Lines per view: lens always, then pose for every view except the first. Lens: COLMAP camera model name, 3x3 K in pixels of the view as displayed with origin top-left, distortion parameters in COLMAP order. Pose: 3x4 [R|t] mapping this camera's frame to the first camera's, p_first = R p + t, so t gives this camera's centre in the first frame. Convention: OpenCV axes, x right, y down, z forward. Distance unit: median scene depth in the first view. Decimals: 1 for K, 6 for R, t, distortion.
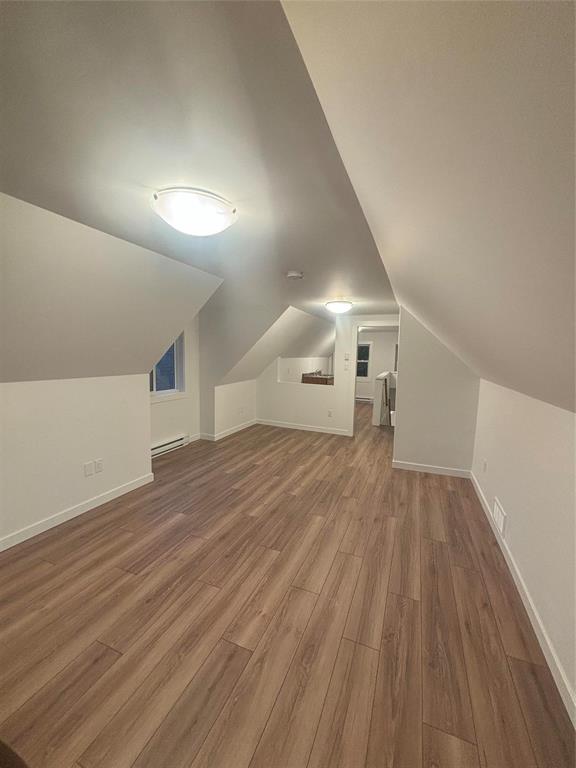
lens RADIAL K [[305.7, 0, 283.2], [0, 305.7, 384.6], [0, 0, 1]] dist [-0.008060, -0.000438]
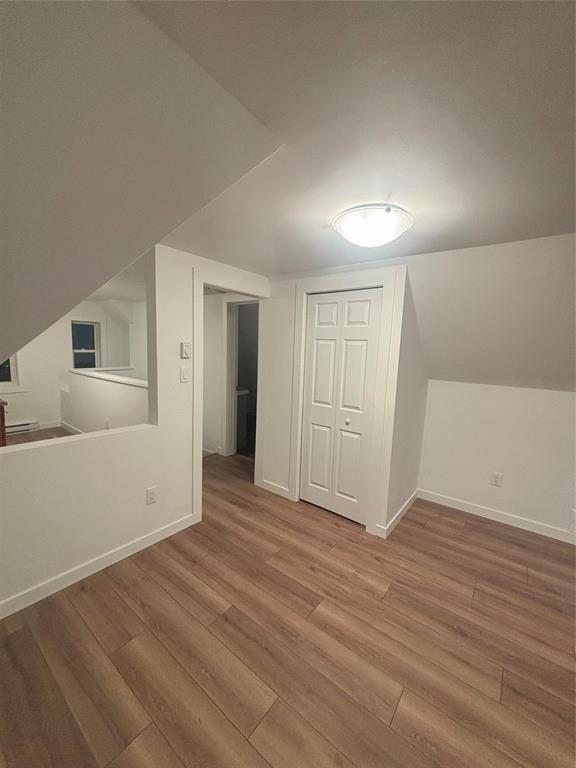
lens RADIAL K [[305.7, 0, 293.5], [0, 305.7, 384.2], [0, 0, 1]] dist [-0.008060, -0.000438]
pose [[0.232433, -0.126260, 0.964382, -0.252312], [0.063767, 0.991383, 0.114426, -0.125506], [-0.970520, 0.034899, 0.238482, 1.125621]]
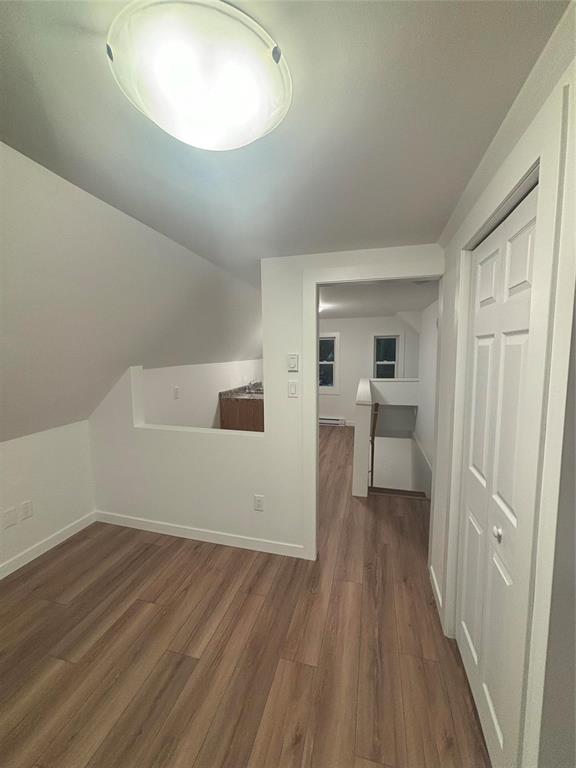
lens RADIAL K [[305.7, 0, 293.3], [0, 305.7, 385.1], [0, 0, 1]] dist [-0.008060, -0.000438]
pose [[0.987076, -0.042177, 0.154600, 0.221702], [0.040687, 0.999090, 0.012791, -0.103027], [-0.154999, -0.006335, 0.987894, 0.921606]]
